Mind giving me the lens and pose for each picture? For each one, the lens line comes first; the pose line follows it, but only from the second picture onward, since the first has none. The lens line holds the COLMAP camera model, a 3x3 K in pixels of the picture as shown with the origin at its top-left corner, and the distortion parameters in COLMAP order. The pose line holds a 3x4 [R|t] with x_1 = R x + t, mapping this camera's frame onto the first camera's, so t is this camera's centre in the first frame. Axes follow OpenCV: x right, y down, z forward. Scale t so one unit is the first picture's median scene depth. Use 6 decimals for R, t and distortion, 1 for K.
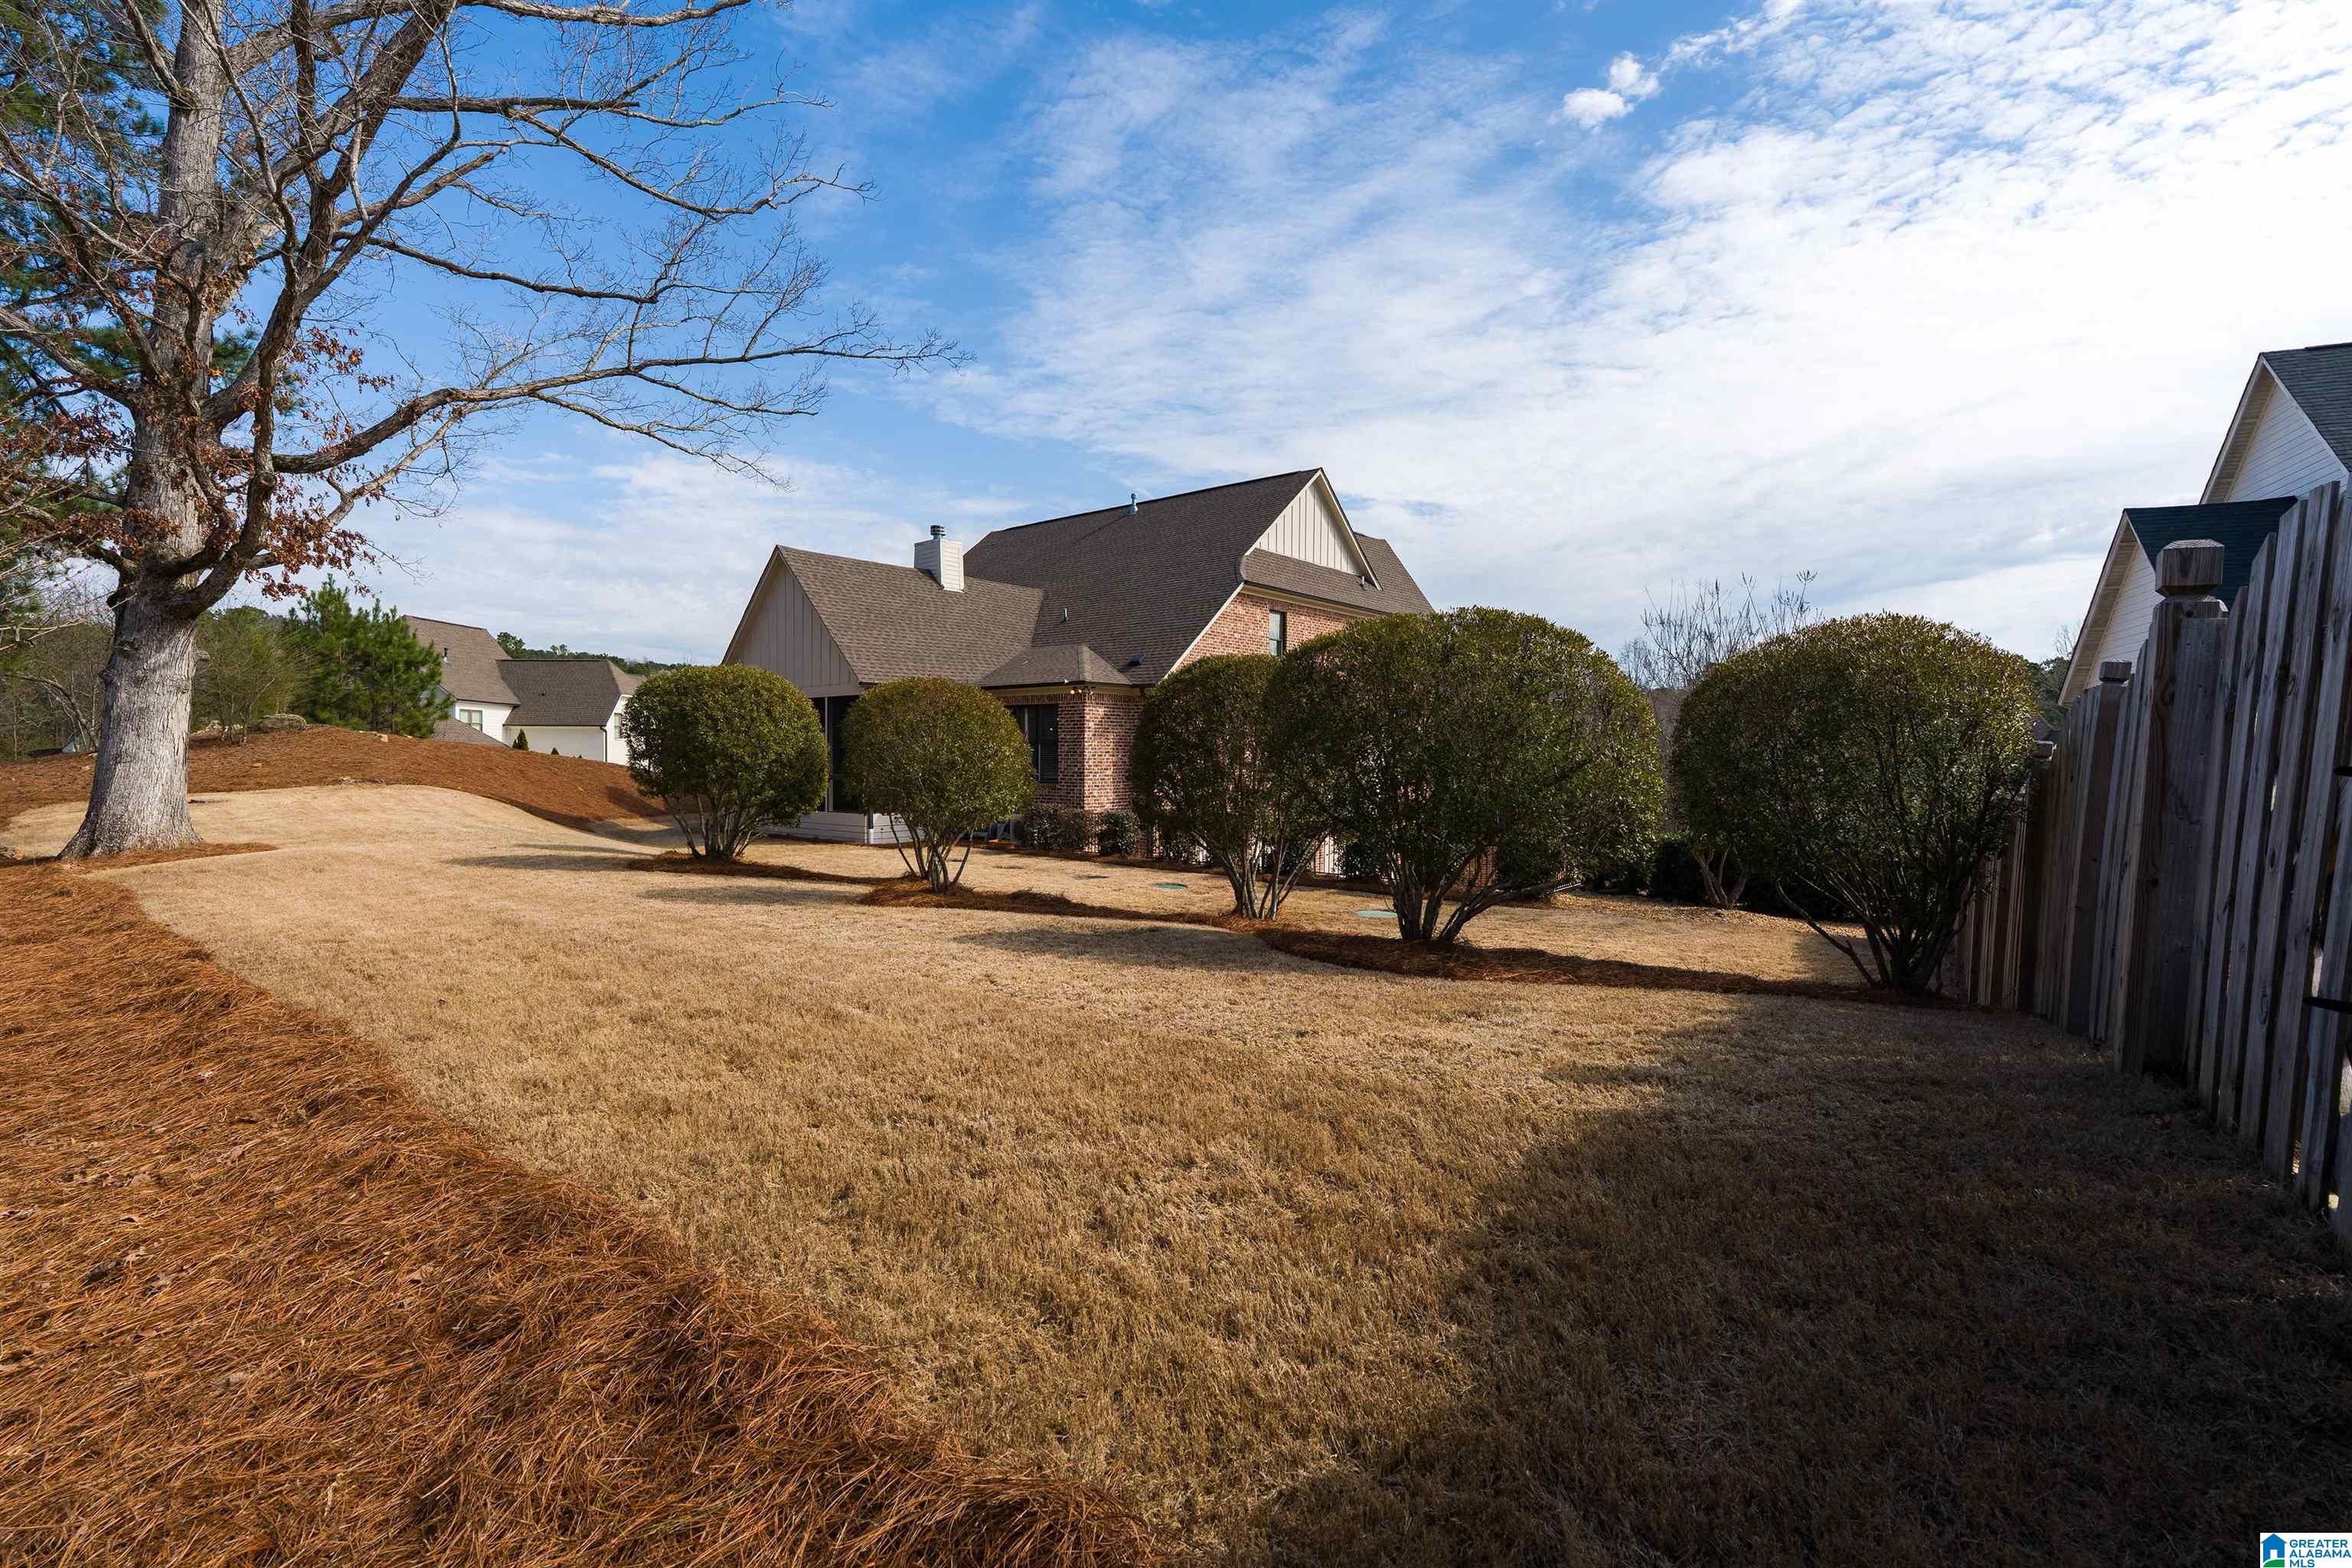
lens RADIAL K [[1079.8, 0, 1155.1], [0, 1079.8, 779.6], [0, 0, 1]] dist [-0.011841, 0.000302]
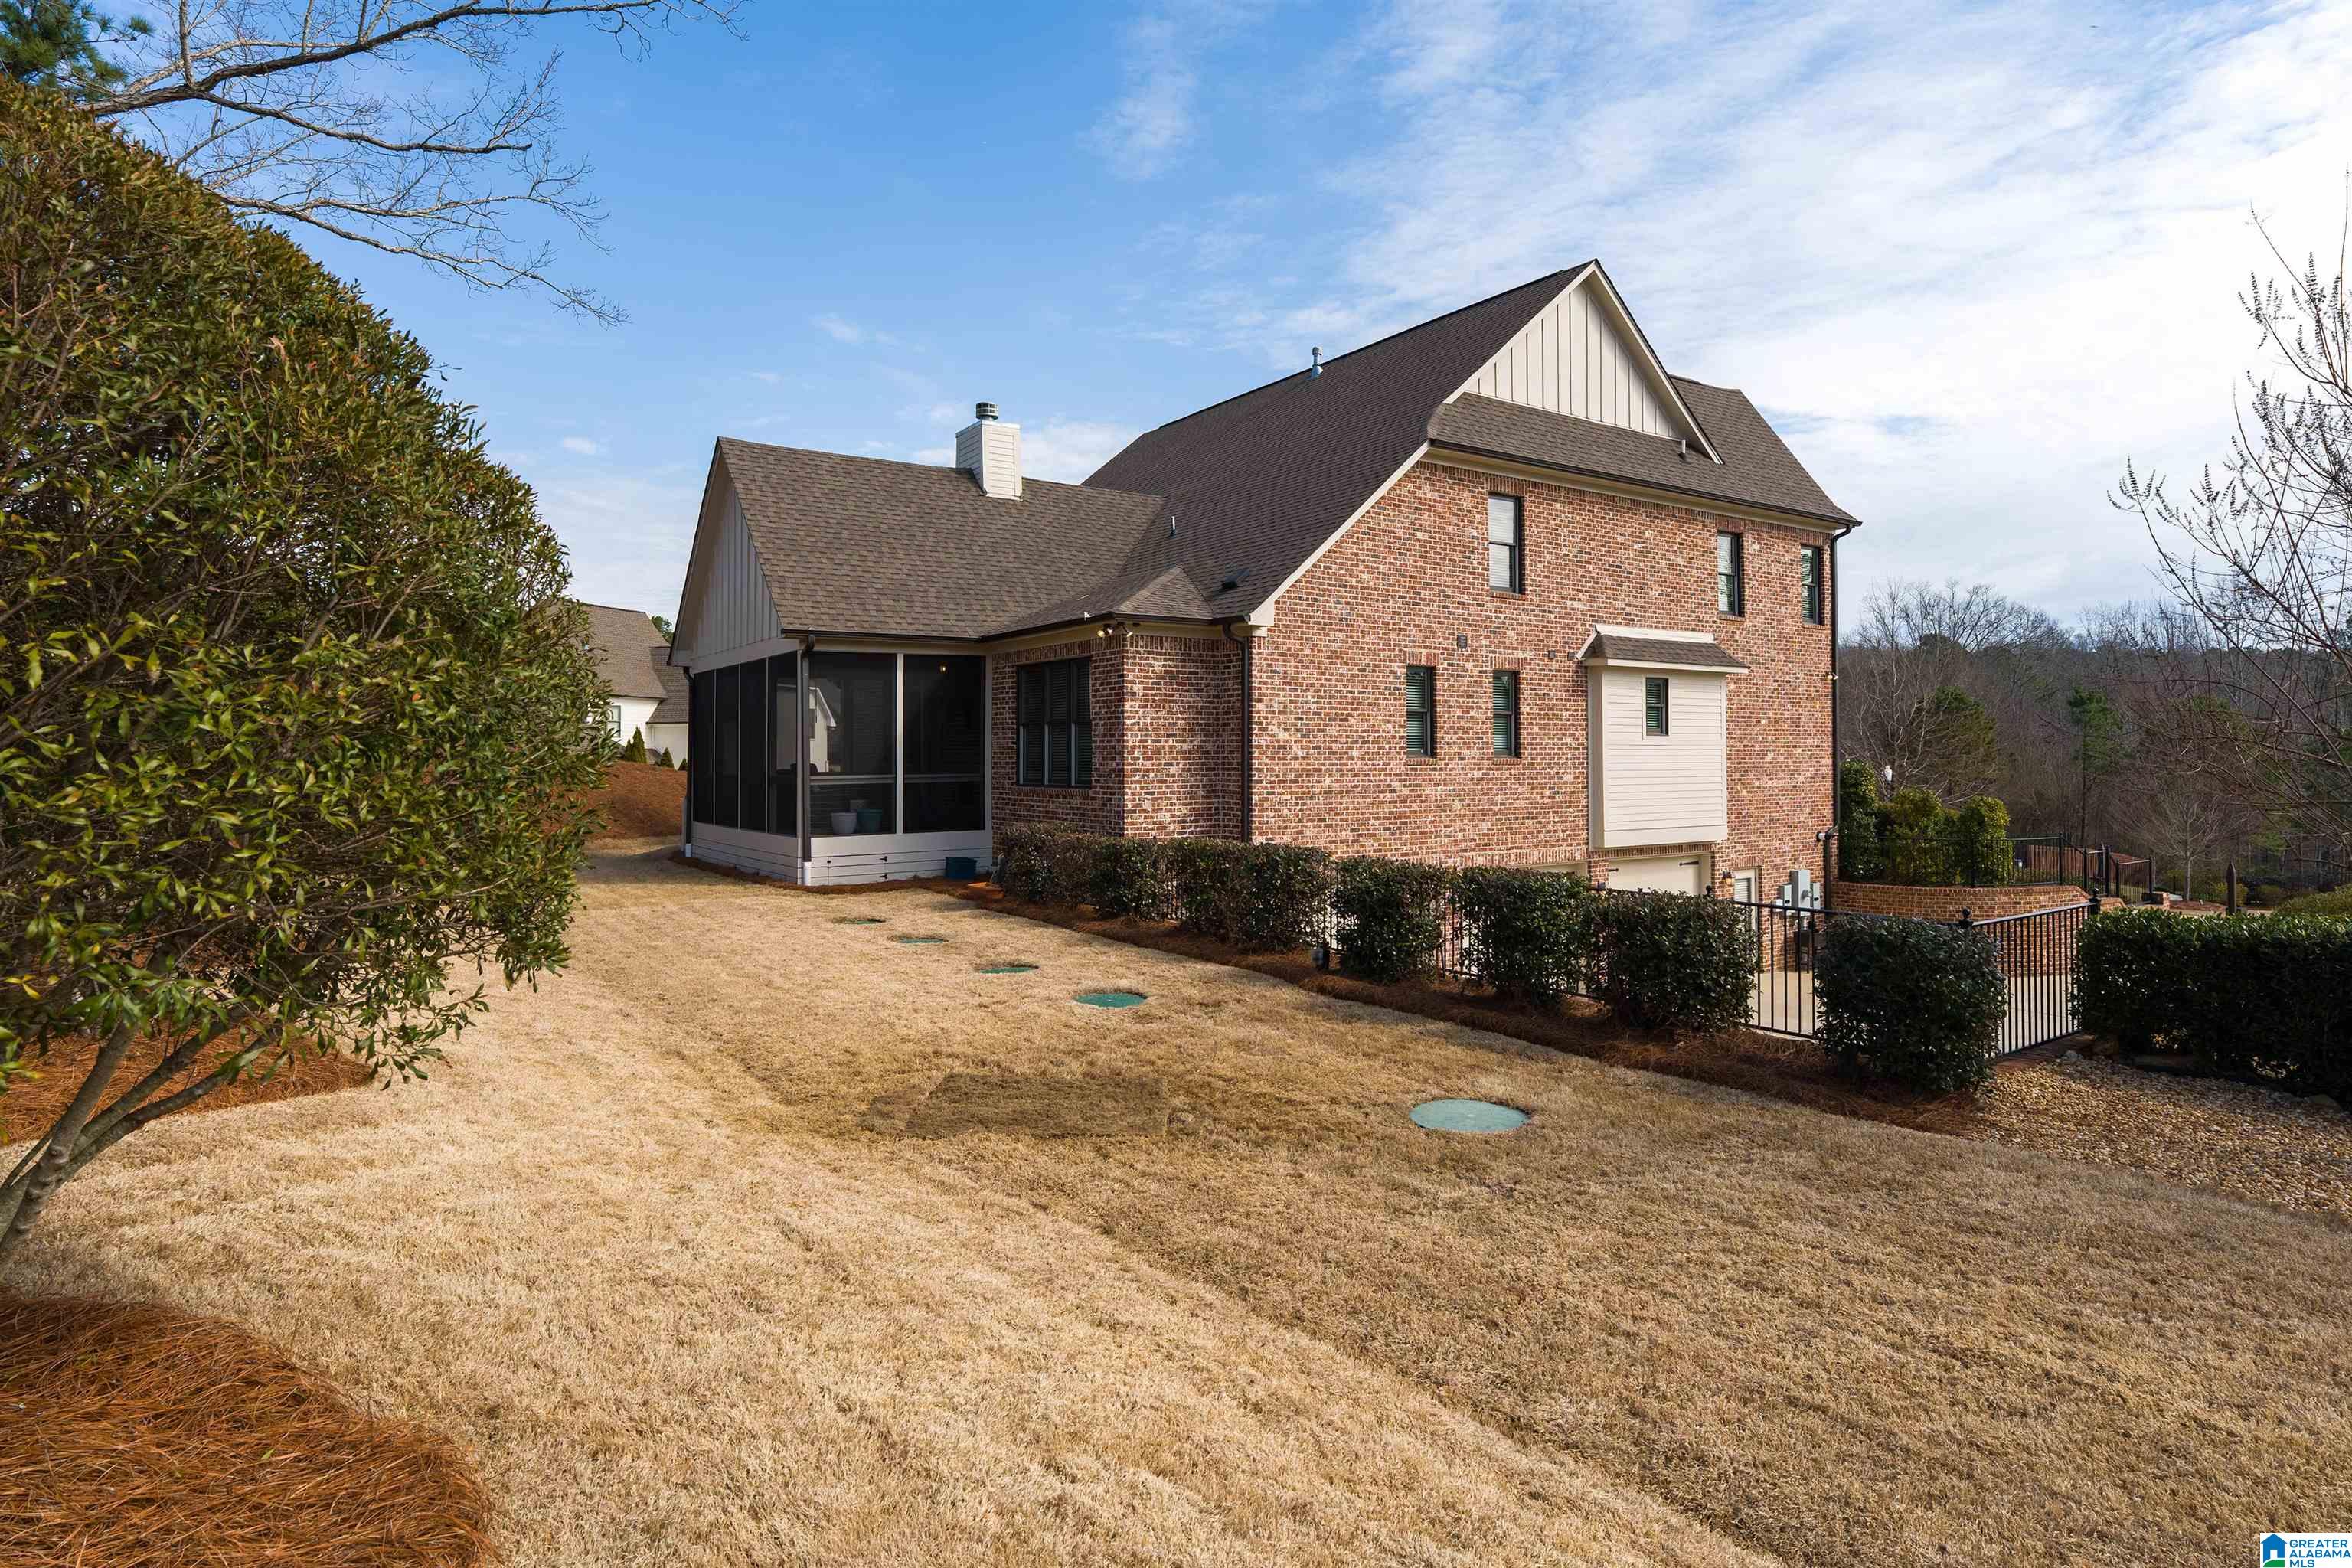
lens RADIAL K [[1268.8, 0, 1198.1], [0, 1268.8, 766.5], [0, 0, 1]] dist [-0.004692, 0.000683]
pose [[0.963575, -0.007913, -0.267321, 0.119486], [0.003659, 0.999859, -0.016407, 0.002309], [0.267413, 0.014832, 0.963468, 0.257146]]
